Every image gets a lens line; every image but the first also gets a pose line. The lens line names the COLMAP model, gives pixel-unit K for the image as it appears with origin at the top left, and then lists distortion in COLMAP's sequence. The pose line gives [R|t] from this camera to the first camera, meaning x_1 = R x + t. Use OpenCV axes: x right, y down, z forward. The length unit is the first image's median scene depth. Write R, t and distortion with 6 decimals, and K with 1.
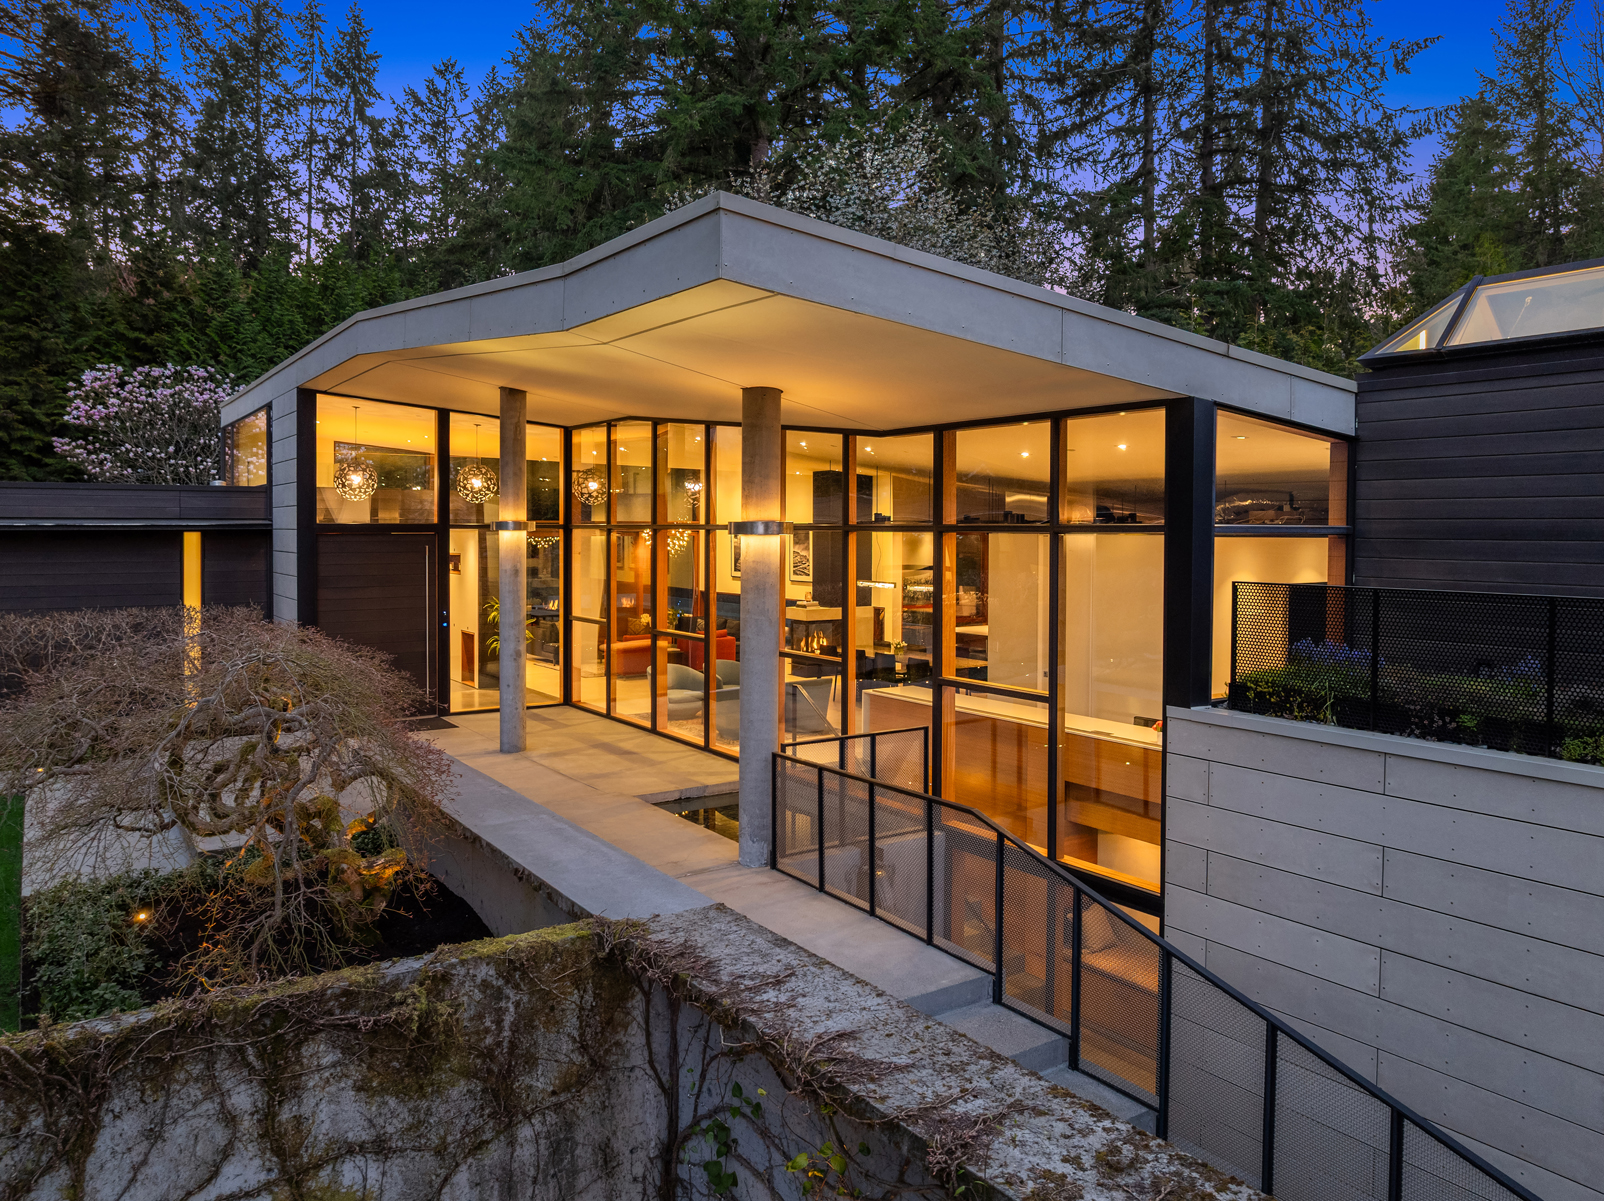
lens RADIAL K [[1159.1, 0, 802.0], [0, 1159.1, 600.5], [0, 0, 1]] dist [-0.021825, 0.001386]
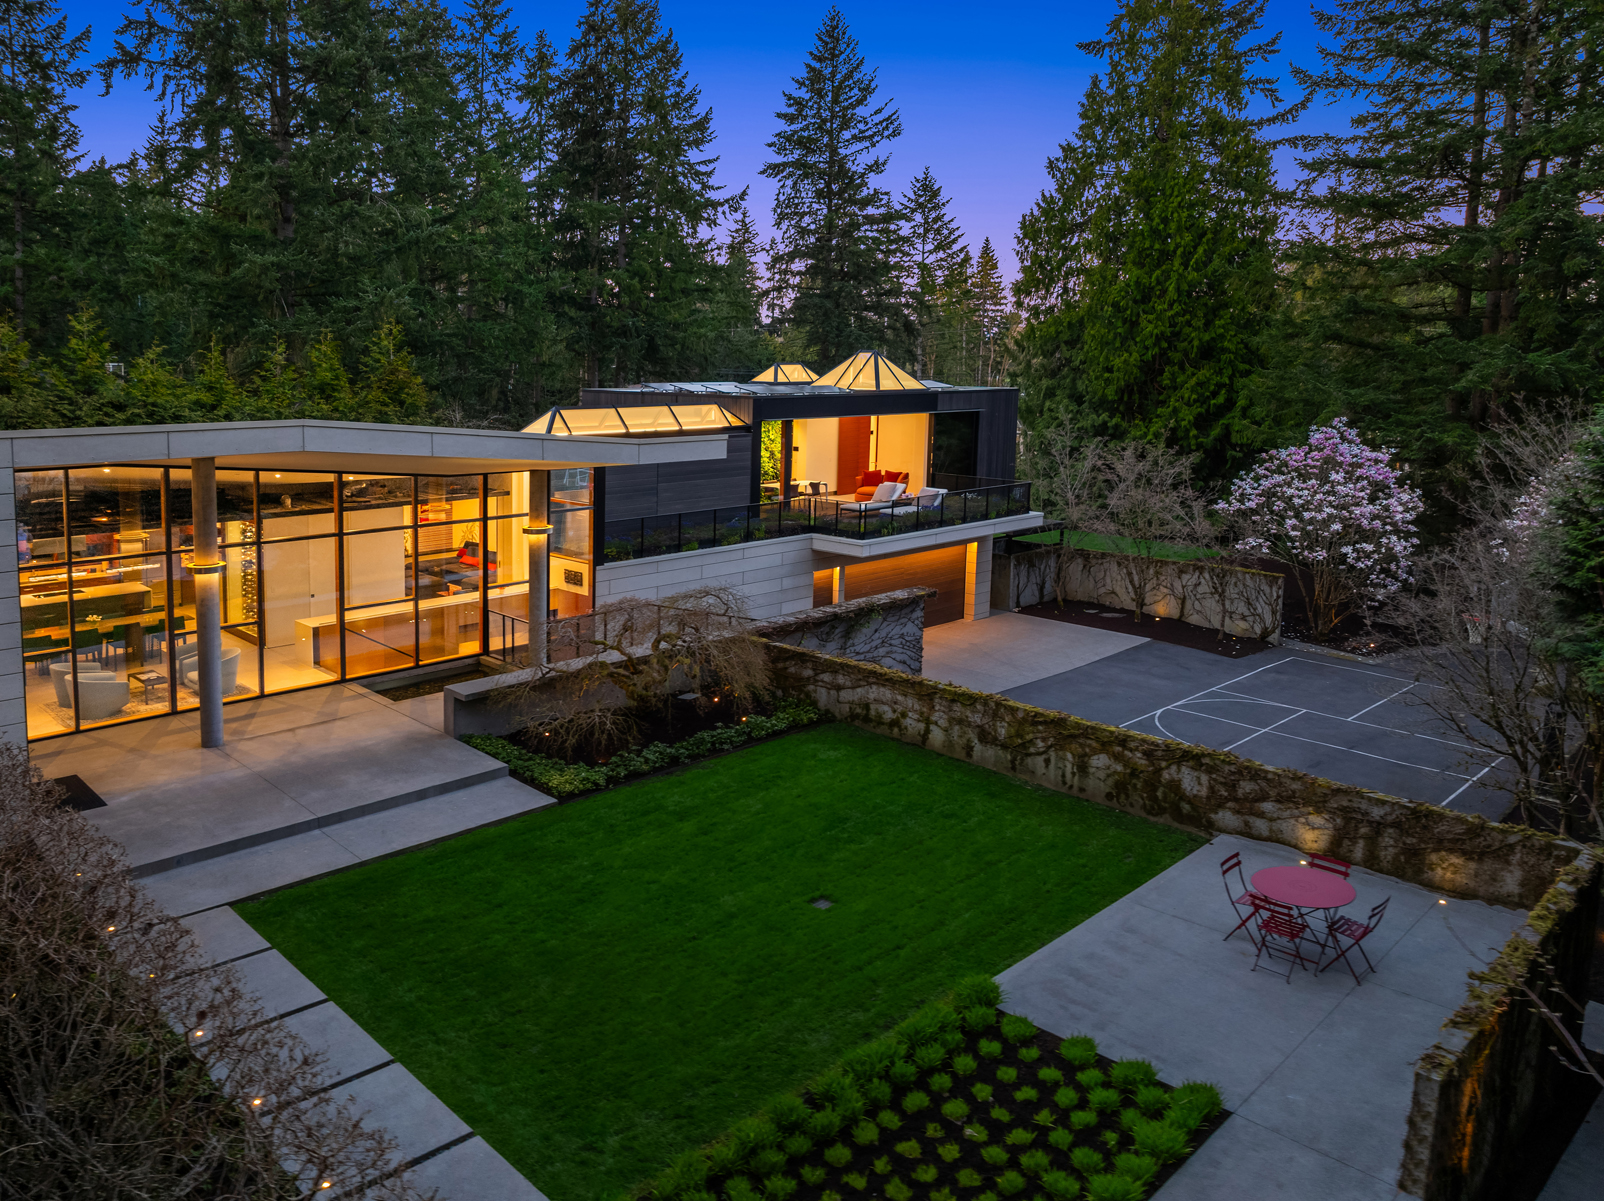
lens RADIAL K [[1159.1, 0, 802.0], [0, 1159.1, 600.5], [0, 0, 1]] dist [-0.021825, 0.001386]
pose [[-0.190140, -0.207326, 0.959616, -3.515284], [0.053392, 0.973817, 0.220974, -0.599383], [-0.980304, 0.093252, -0.174092, 1.348592]]
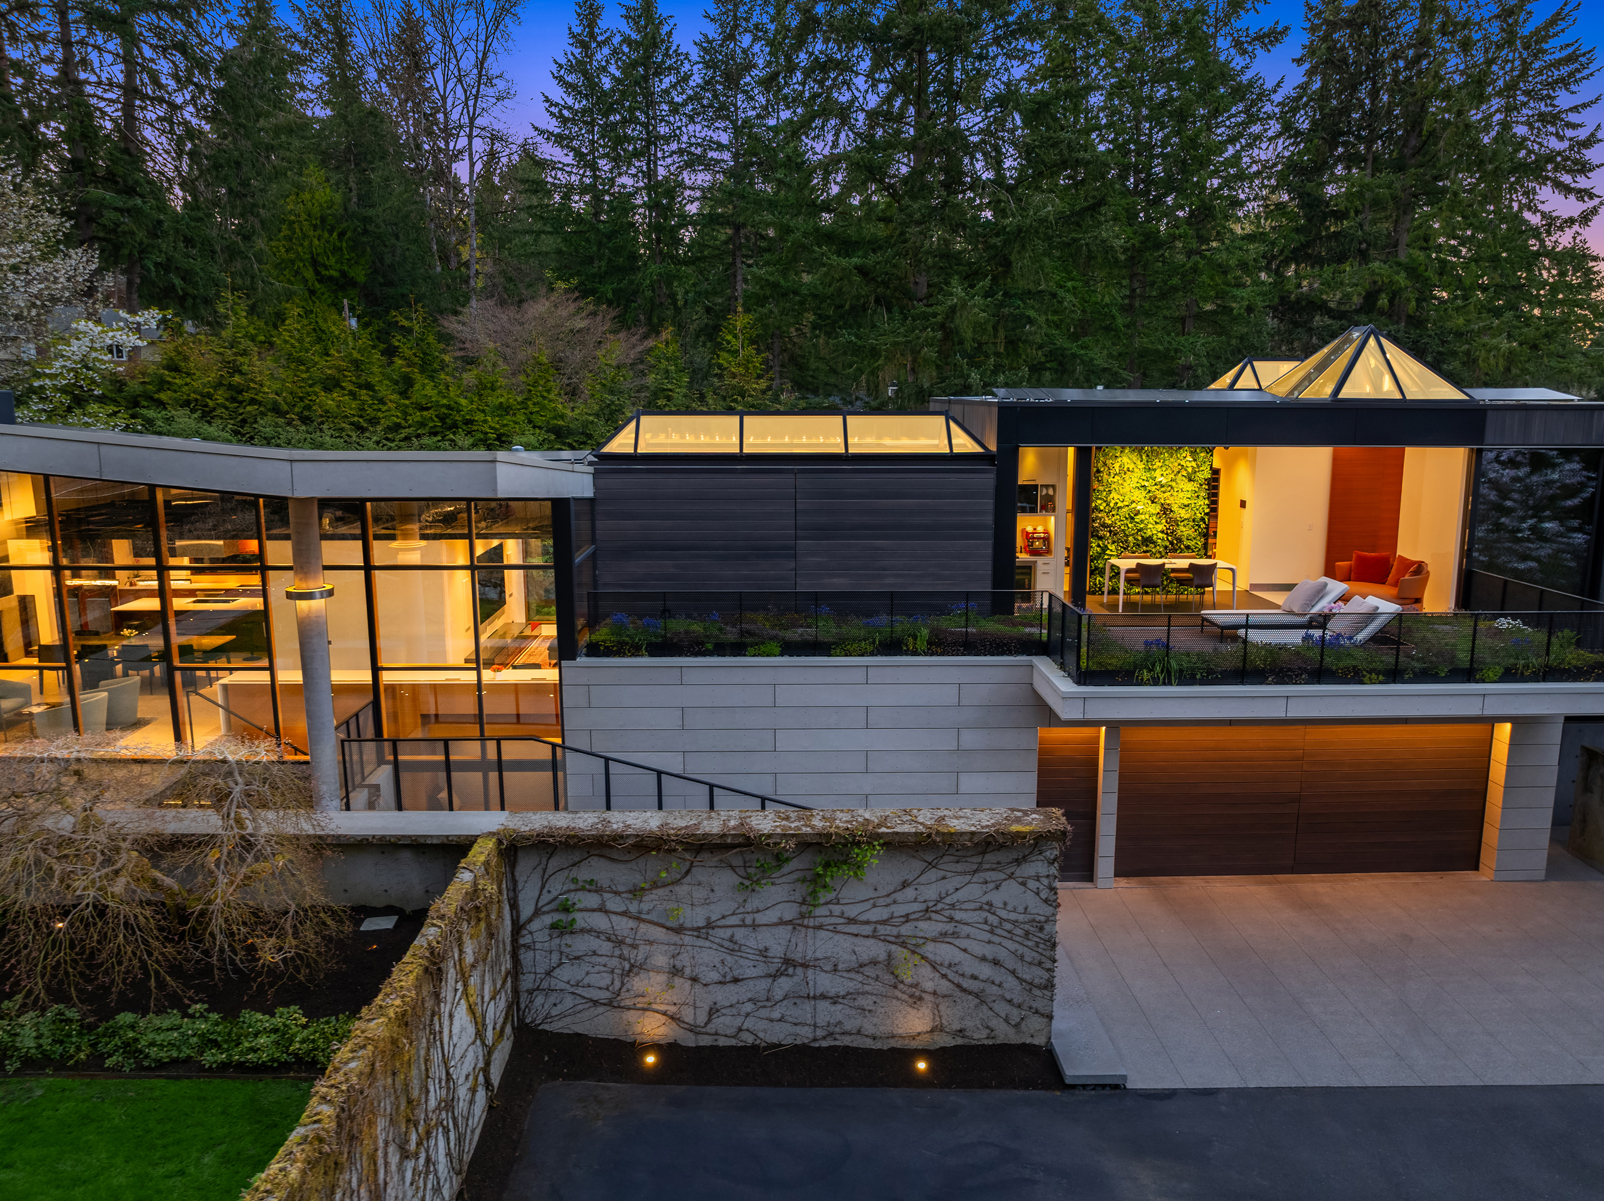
lens RADIAL K [[1158.1, 0, 847.8], [0, 1158.1, 632.3], [0, 0, 1]] dist [-0.028843, 0.004192]
pose [[0.535054, -0.175873, 0.826309, -1.281049], [0.050626, 0.983008, 0.176444, -0.344295], [-0.843300, -0.052575, 0.534866, -0.508634]]
